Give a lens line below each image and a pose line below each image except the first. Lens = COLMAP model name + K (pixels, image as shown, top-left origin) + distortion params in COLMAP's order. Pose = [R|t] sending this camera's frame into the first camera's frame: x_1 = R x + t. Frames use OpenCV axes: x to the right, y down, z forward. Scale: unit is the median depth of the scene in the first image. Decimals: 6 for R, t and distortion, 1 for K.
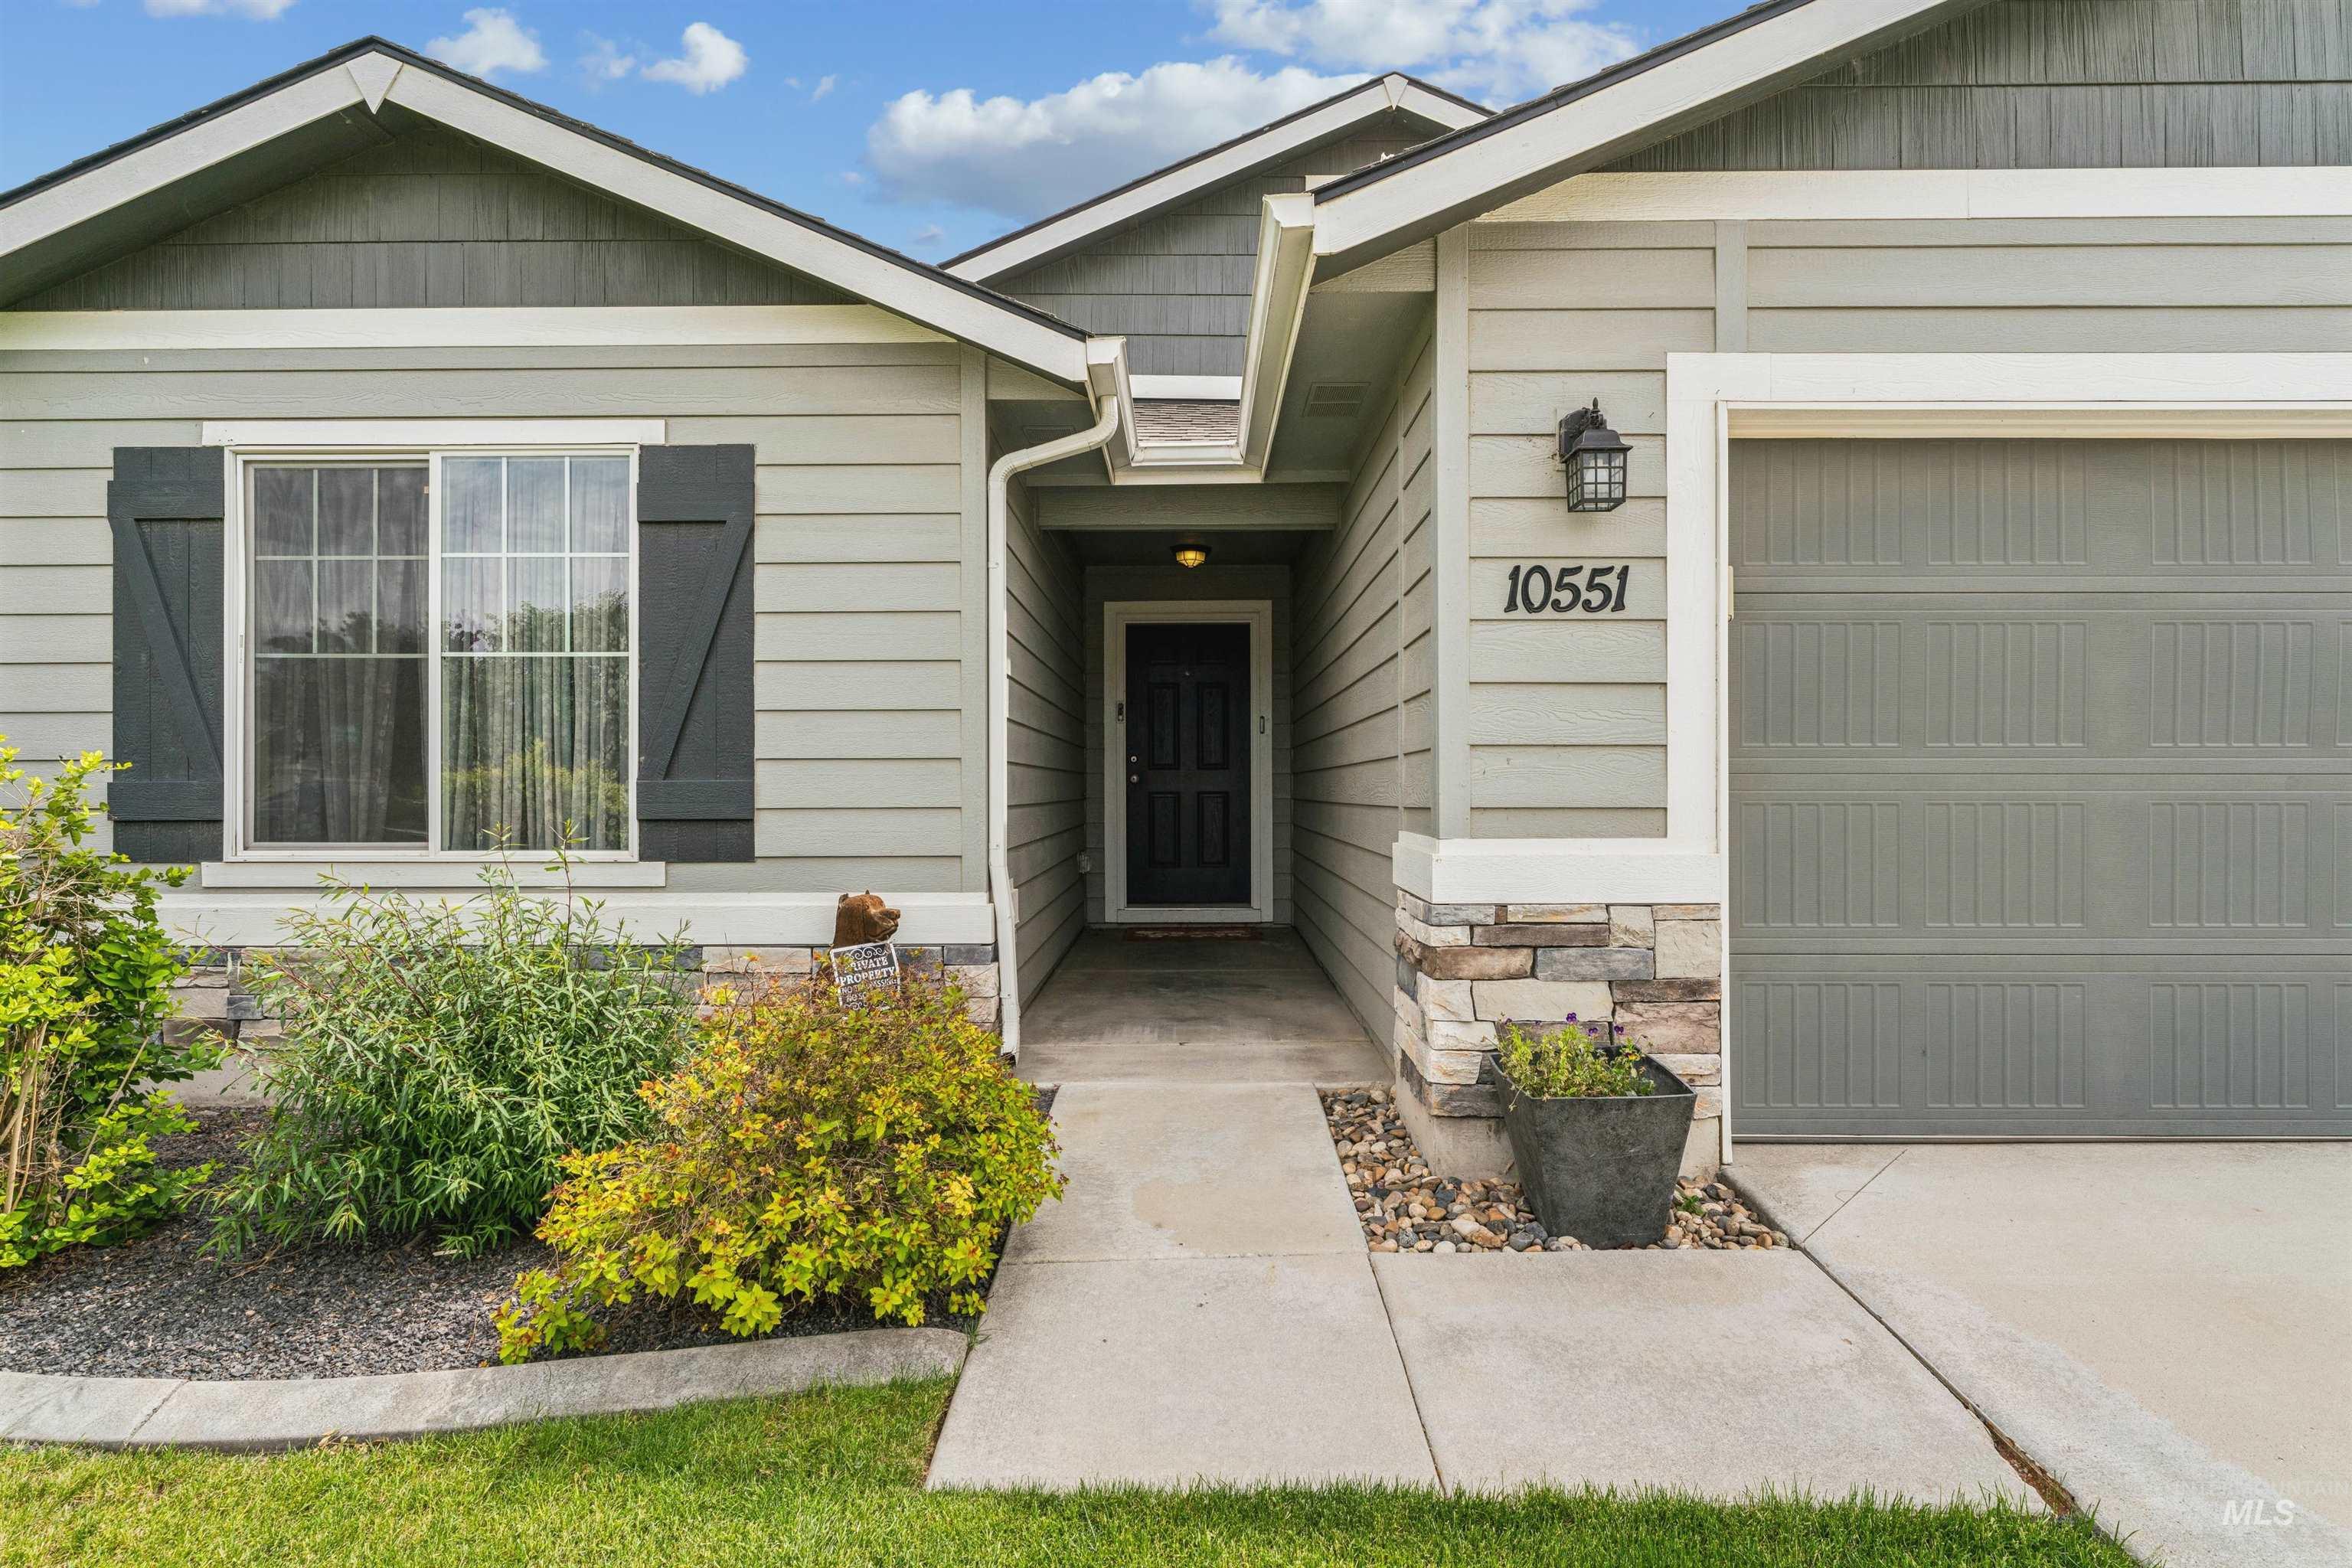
lens RADIAL K [[1201.5, 0, 1176.0], [0, 1201.5, 784.0], [0, 0, 1]] dist [-0.001080, -0.000689]
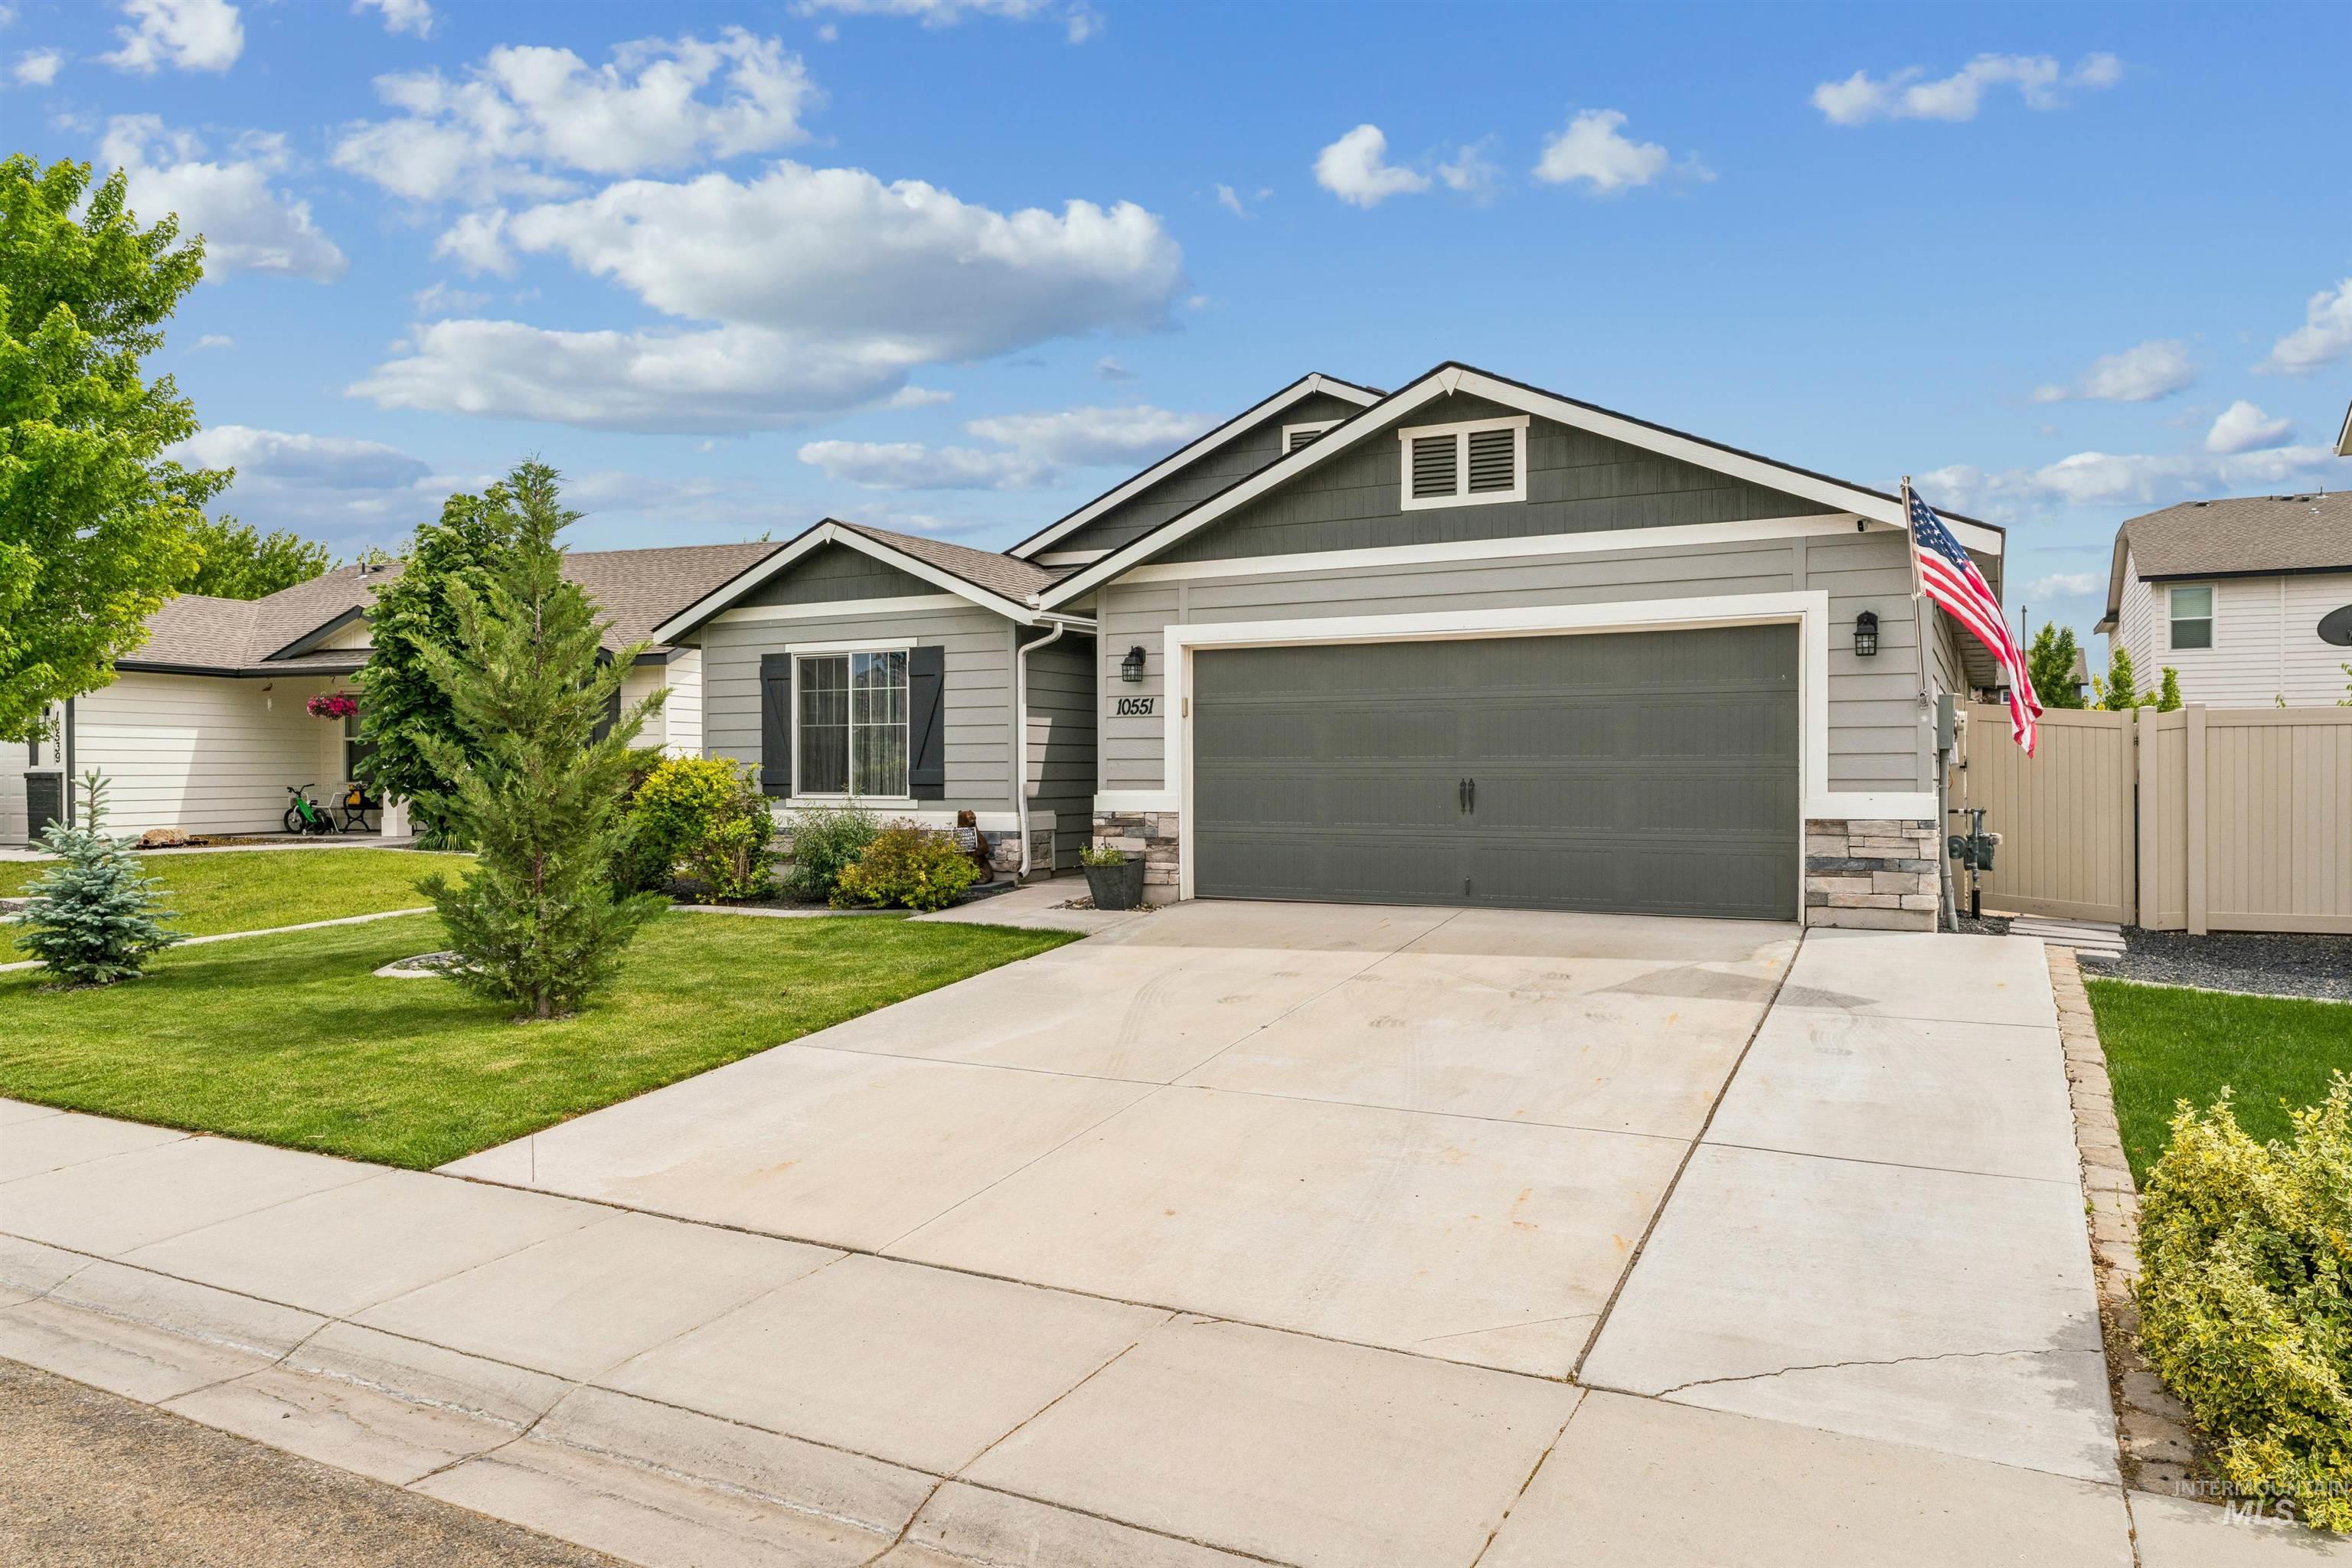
lens RADIAL K [[1565.1, 0, 1176.0], [0, 1565.1, 784.0], [0, 0, 1]] dist [0.002063, 0.000116]
pose [[0.888473, 0.004019, -0.458911, 1.858993], [0.001380, 0.999934, 0.011428, -0.012074], [0.458926, -0.010786, 0.888409, -2.030913]]
